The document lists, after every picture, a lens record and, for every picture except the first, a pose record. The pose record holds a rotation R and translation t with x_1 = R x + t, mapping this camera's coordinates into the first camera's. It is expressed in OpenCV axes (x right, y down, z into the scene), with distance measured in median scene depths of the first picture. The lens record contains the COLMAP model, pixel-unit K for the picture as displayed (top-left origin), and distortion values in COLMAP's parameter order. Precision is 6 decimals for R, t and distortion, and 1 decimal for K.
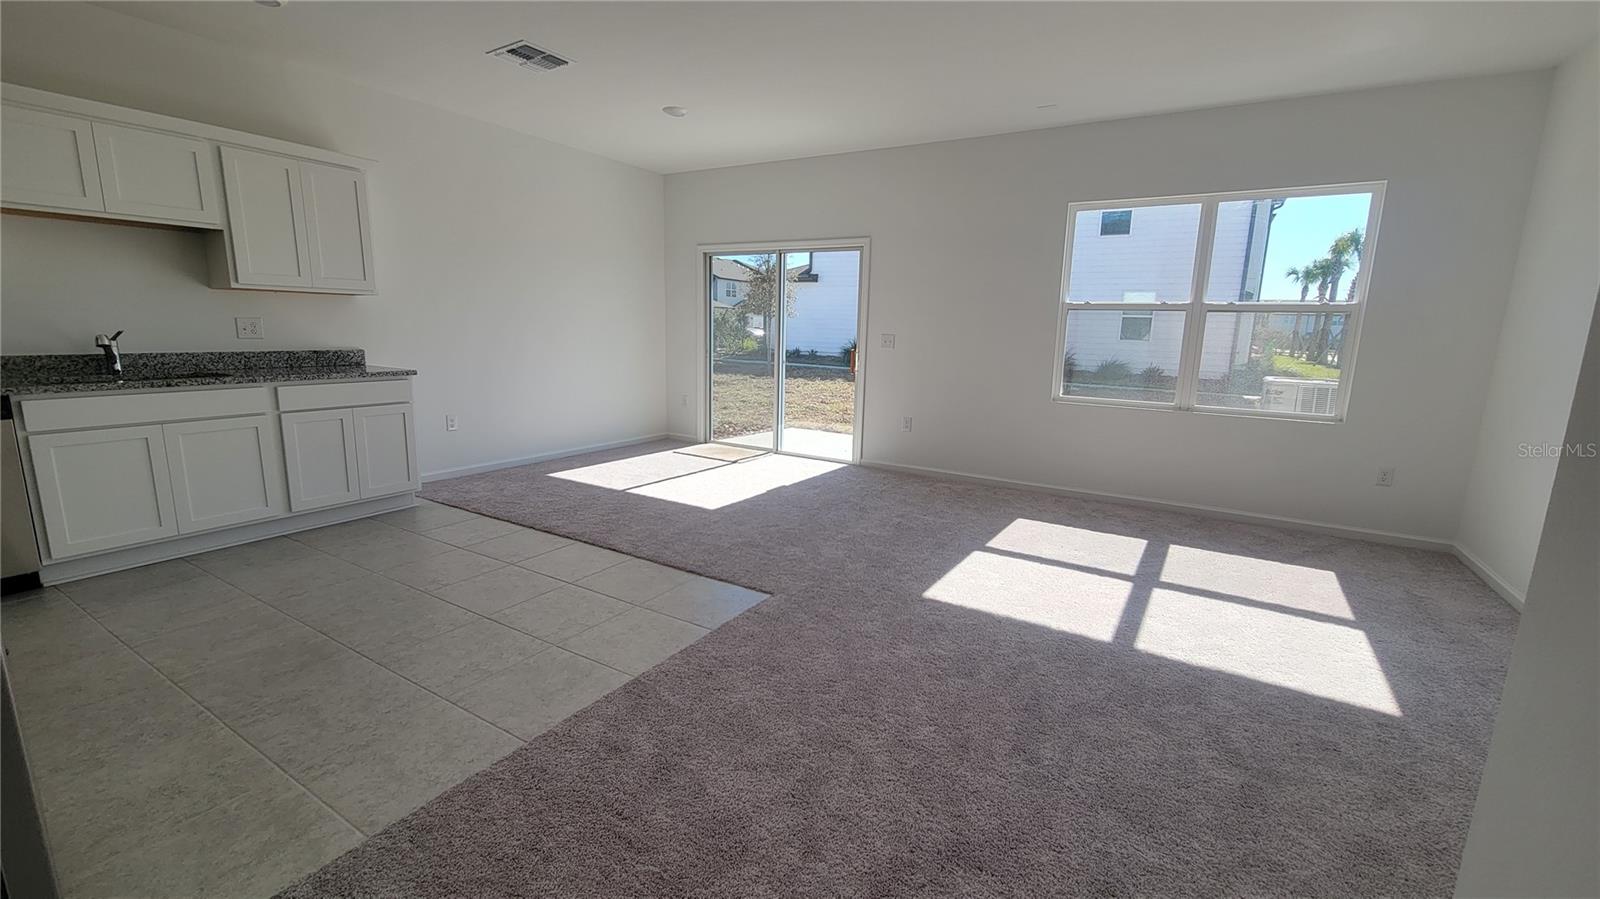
lens RADIAL K [[646.9, 0, 803.7], [0, 646.9, 446.1], [0, 0, 1]] dist [-0.000470, -0.000994]
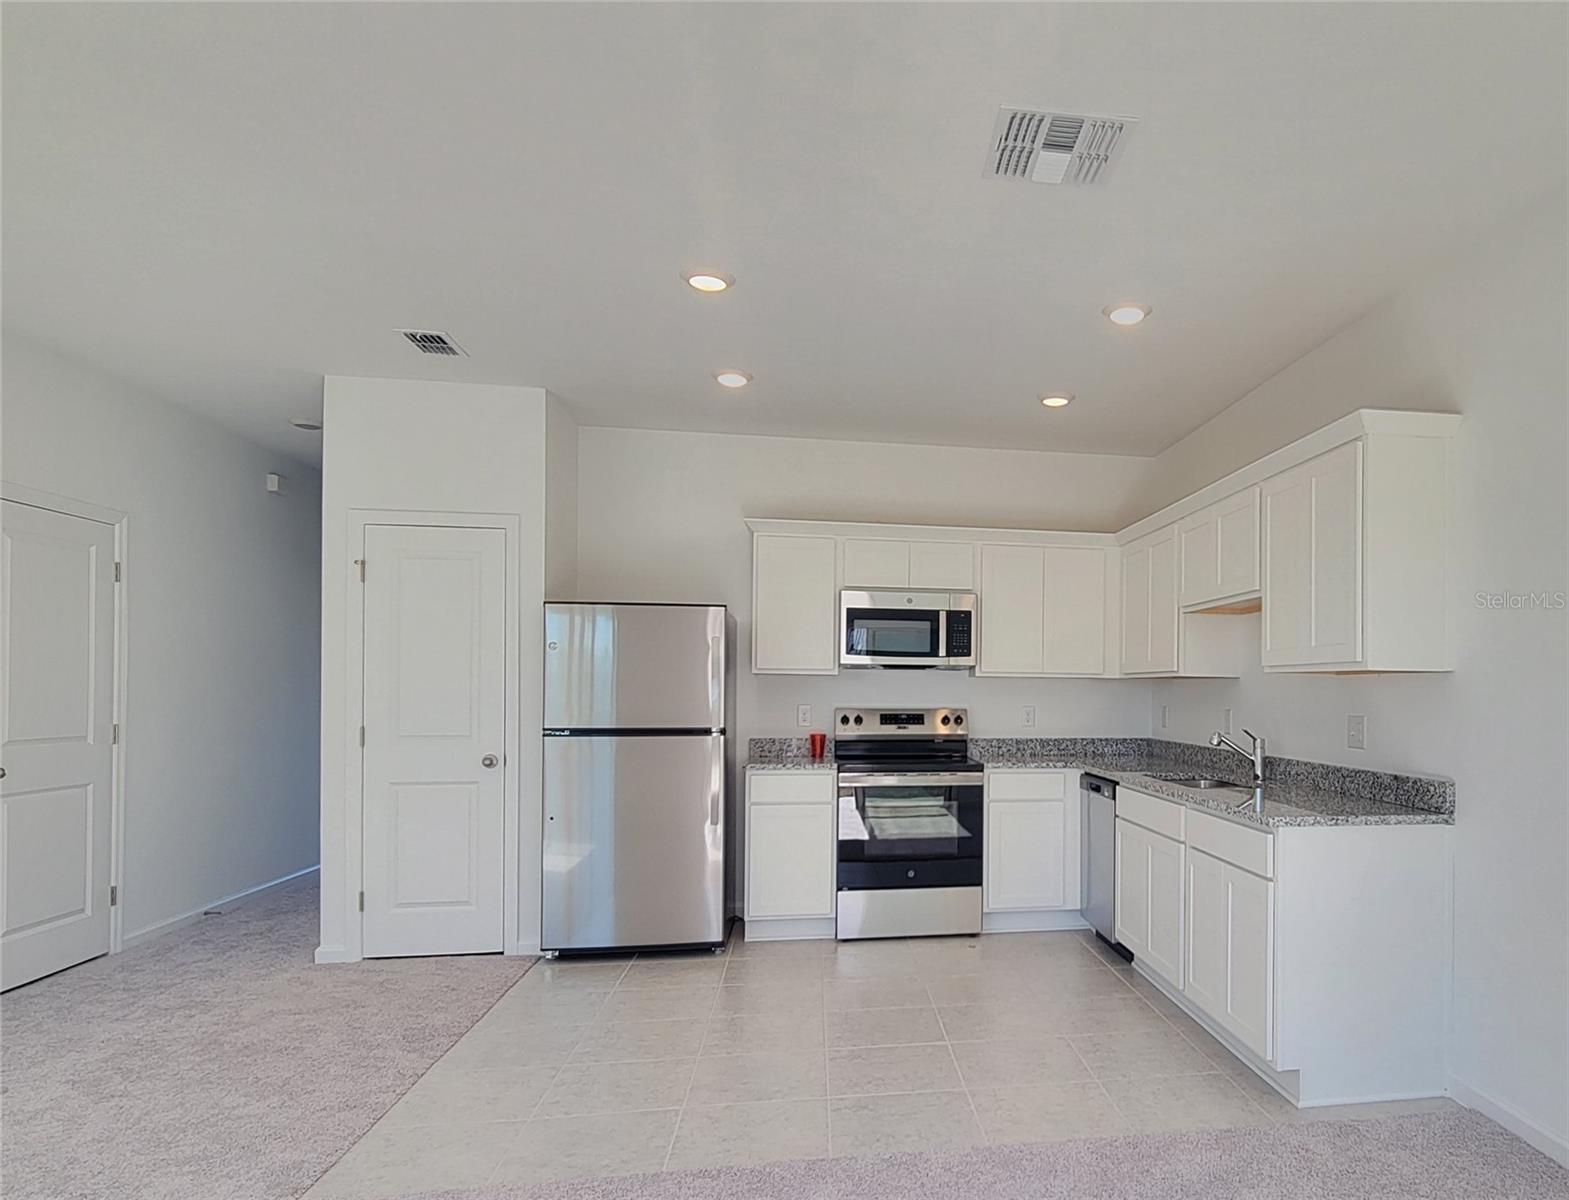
lens RADIAL K [[1019.4, 0, 1015.7], [0, 1019.4, 694.9], [0, 0, 1]] dist [0.004831, 0.001057]
pose [[-0.736679, -0.029711, -0.675589, 0.069645], [-0.152677, 0.980547, 0.123360, -0.298168], [0.658782, 0.194024, -0.726885, 1.543035]]
